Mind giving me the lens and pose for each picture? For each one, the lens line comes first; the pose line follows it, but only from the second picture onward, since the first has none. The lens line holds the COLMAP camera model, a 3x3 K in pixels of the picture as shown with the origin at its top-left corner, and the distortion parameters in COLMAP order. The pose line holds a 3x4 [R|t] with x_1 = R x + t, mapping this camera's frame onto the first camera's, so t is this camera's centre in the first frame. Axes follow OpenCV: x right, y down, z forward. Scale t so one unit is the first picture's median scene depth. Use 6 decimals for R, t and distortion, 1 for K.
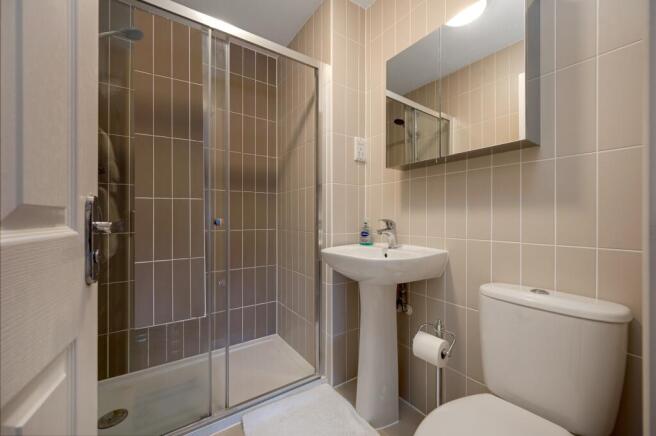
lens RADIAL K [[260.1, 0, 327.8], [0, 260.1, 216.6], [0, 0, 1]] dist [0.001401, 0.000012]
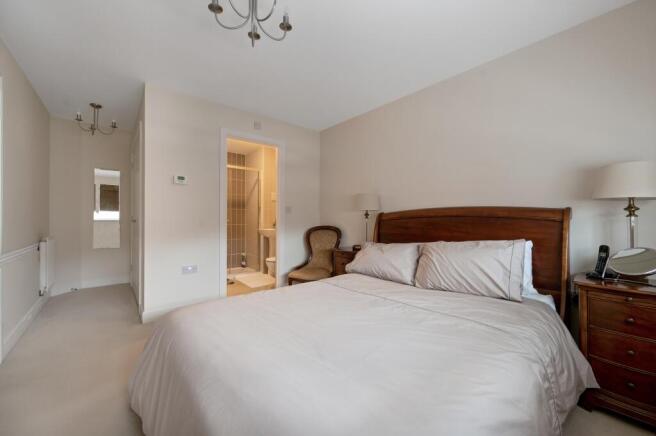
lens RADIAL K [[260.1, 0, 329.2], [0, 260.1, 220.1], [0, 0, 1]] dist [0.001401, 0.000012]
pose [[0.993756, -0.000825, 0.111569, 0.429153], [0.000685, 0.999999, 0.001295, 0.006781], [-0.111570, -0.001210, 0.993756, -2.084601]]
